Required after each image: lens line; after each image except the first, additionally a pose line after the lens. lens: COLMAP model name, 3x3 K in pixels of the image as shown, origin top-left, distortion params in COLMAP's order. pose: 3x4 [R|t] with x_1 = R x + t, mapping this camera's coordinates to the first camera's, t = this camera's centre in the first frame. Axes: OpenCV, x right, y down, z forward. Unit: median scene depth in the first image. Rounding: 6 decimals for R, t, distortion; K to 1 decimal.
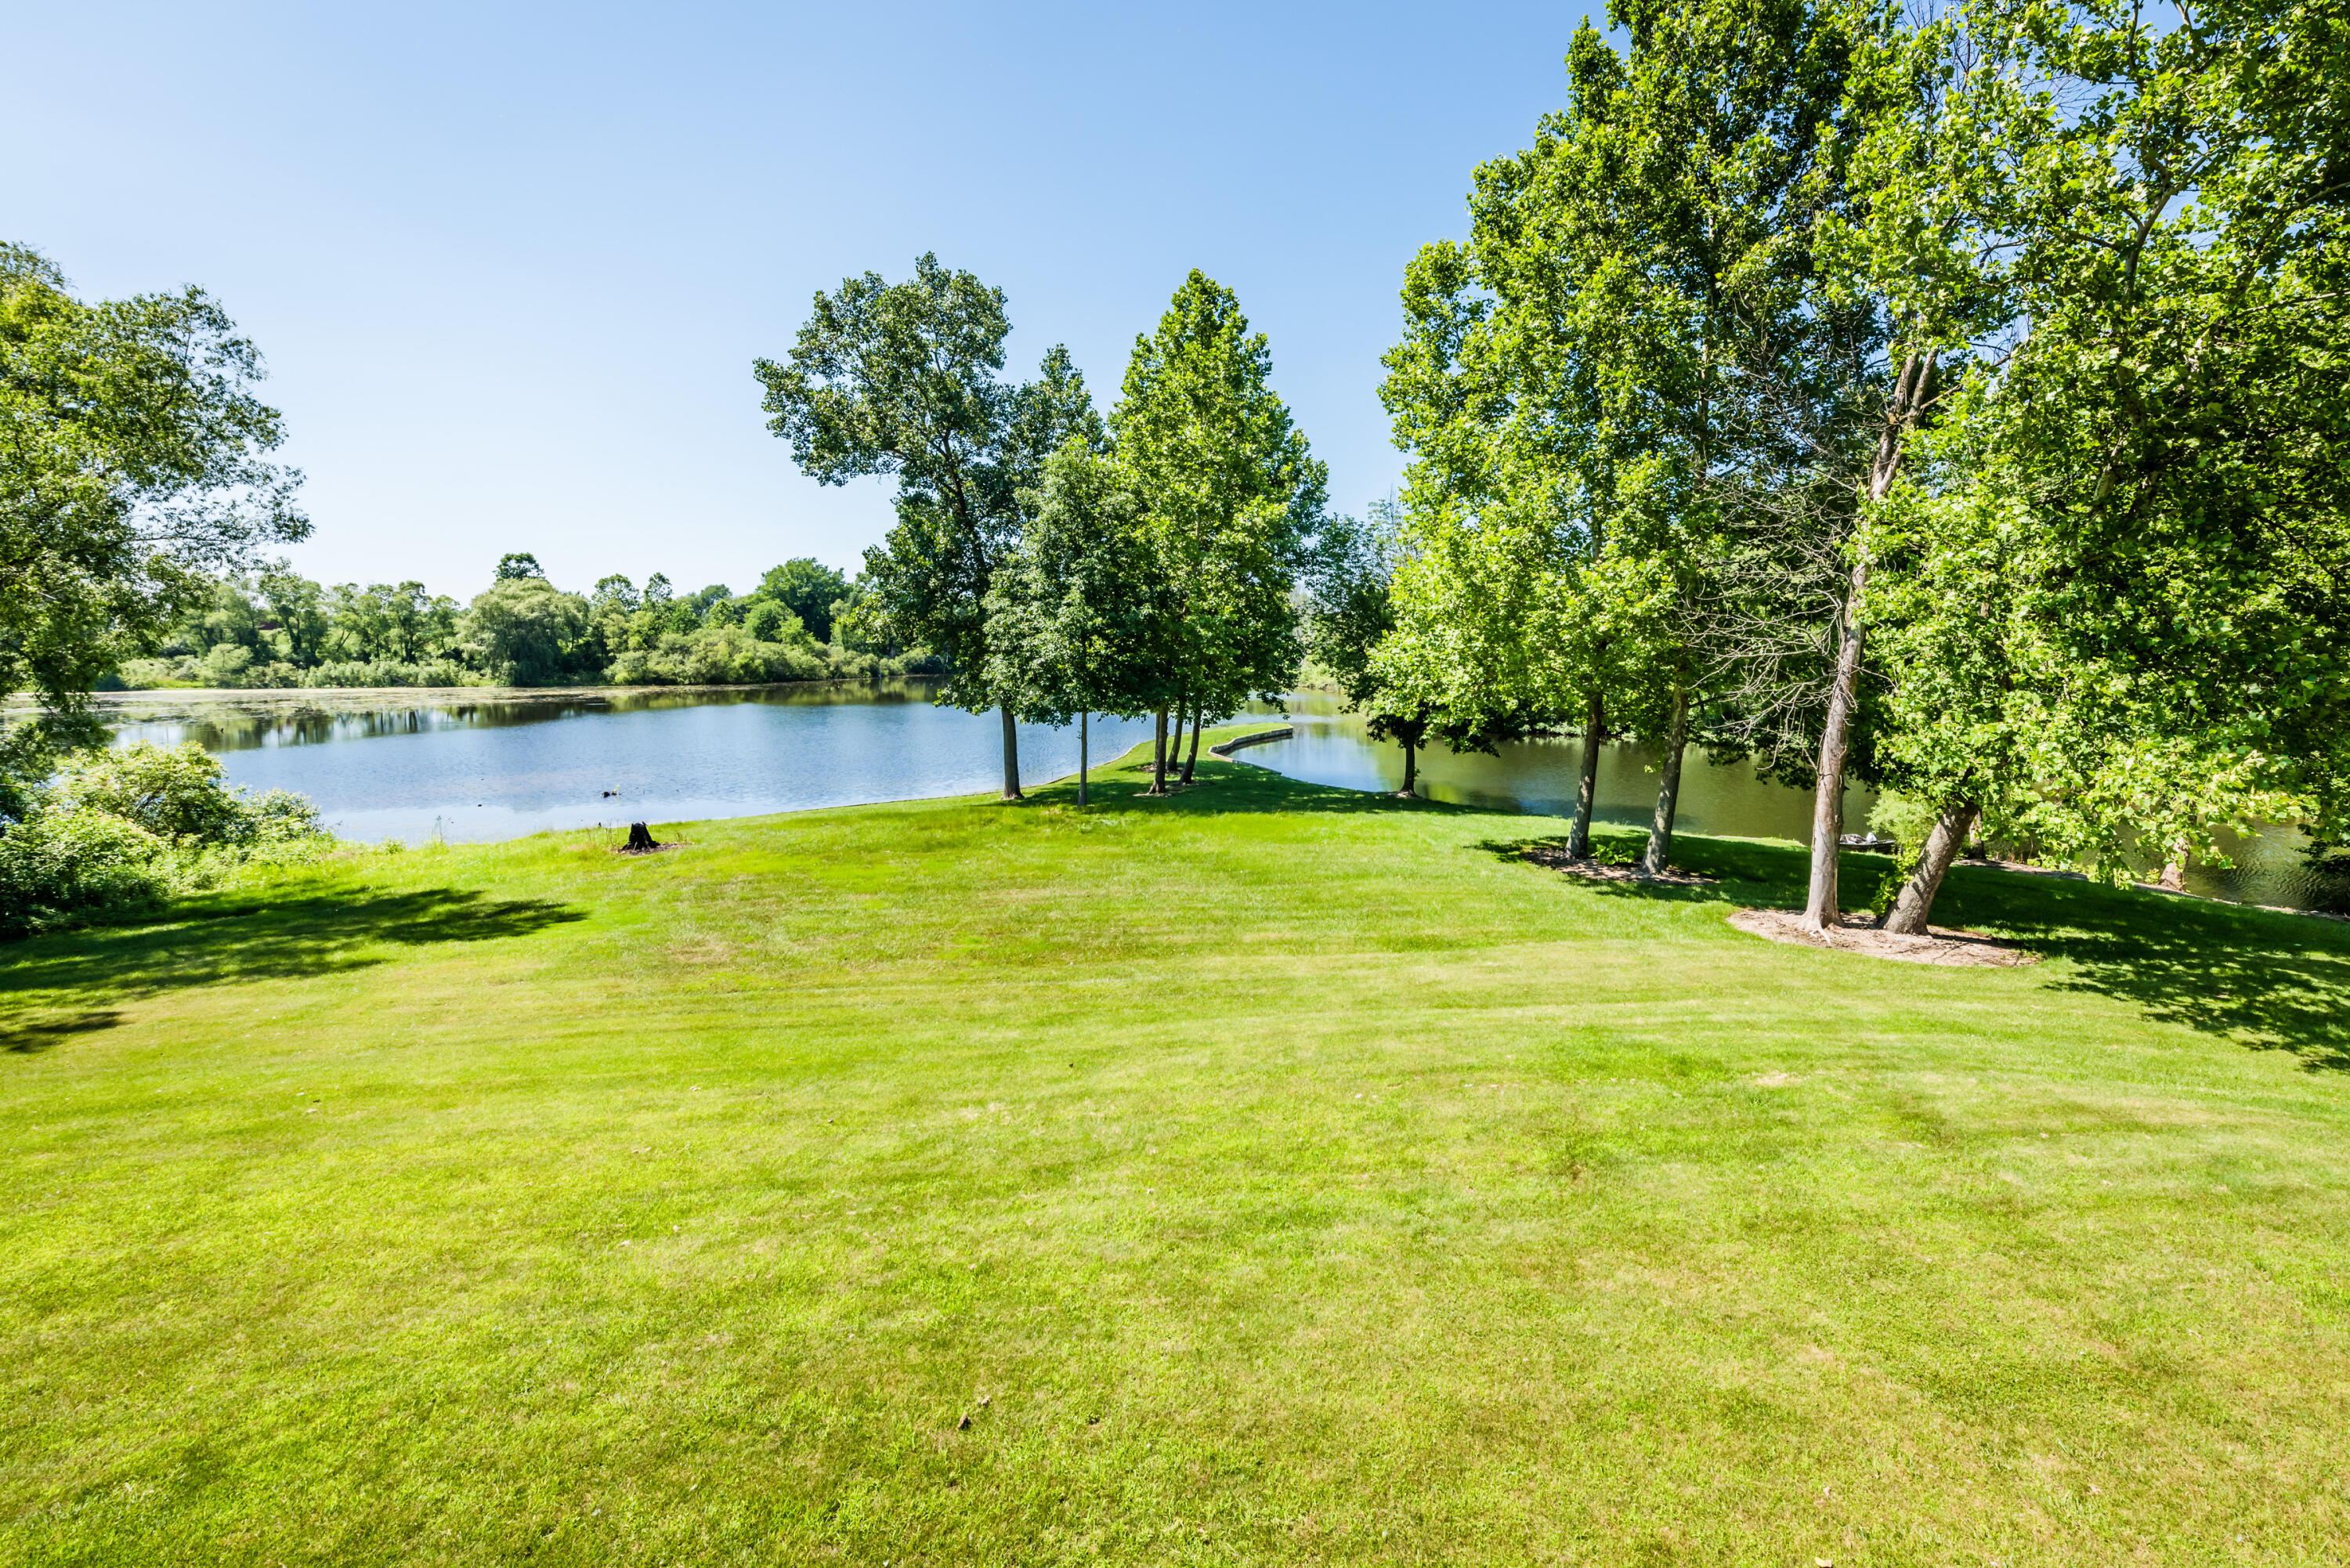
lens RADIAL K [[946.4, 0, 1236.1], [0, 946.4, 707.6], [0, 0, 1]] dist [0.008684, 0.000711]
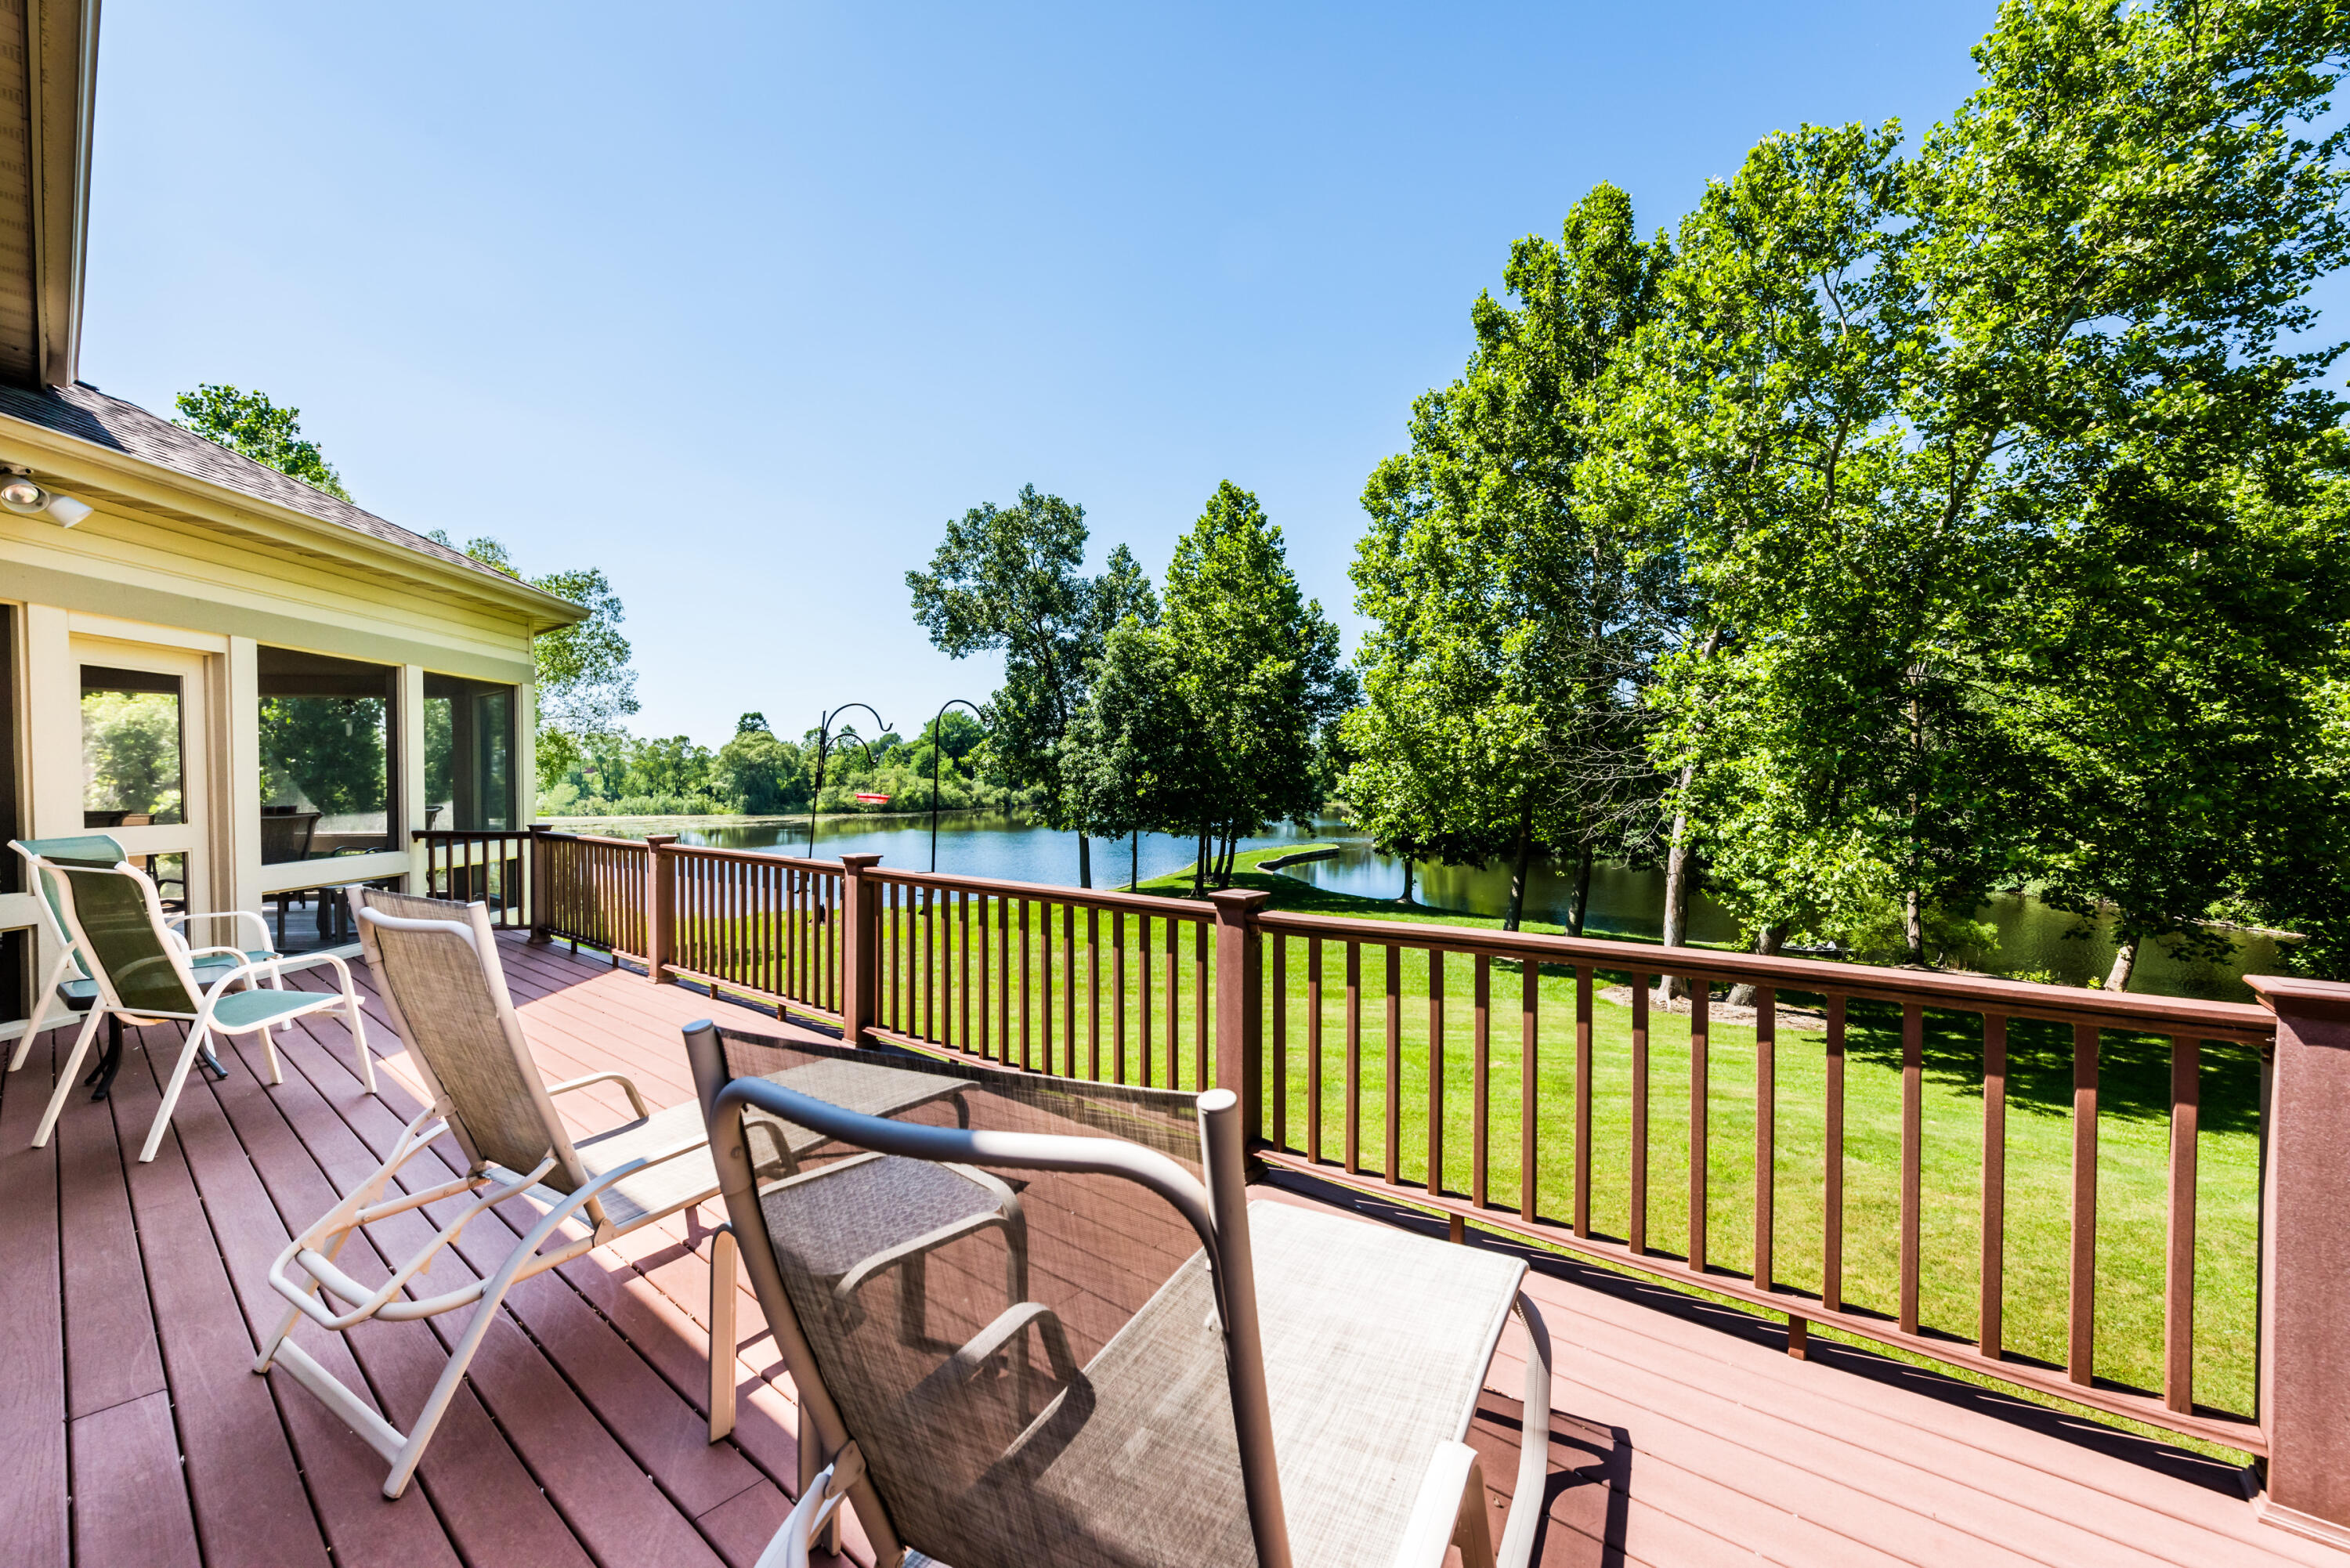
lens RADIAL K [[946.4, 0, 1169.7], [0, 946.4, 785.0], [0, 0, 1]] dist [0.008684, 0.000711]
pose [[0.973883, -0.007754, -0.226917, 0.164976], [-0.006175, 0.998143, -0.060608, 0.021244], [0.226965, 0.060427, 0.972027, -0.217346]]
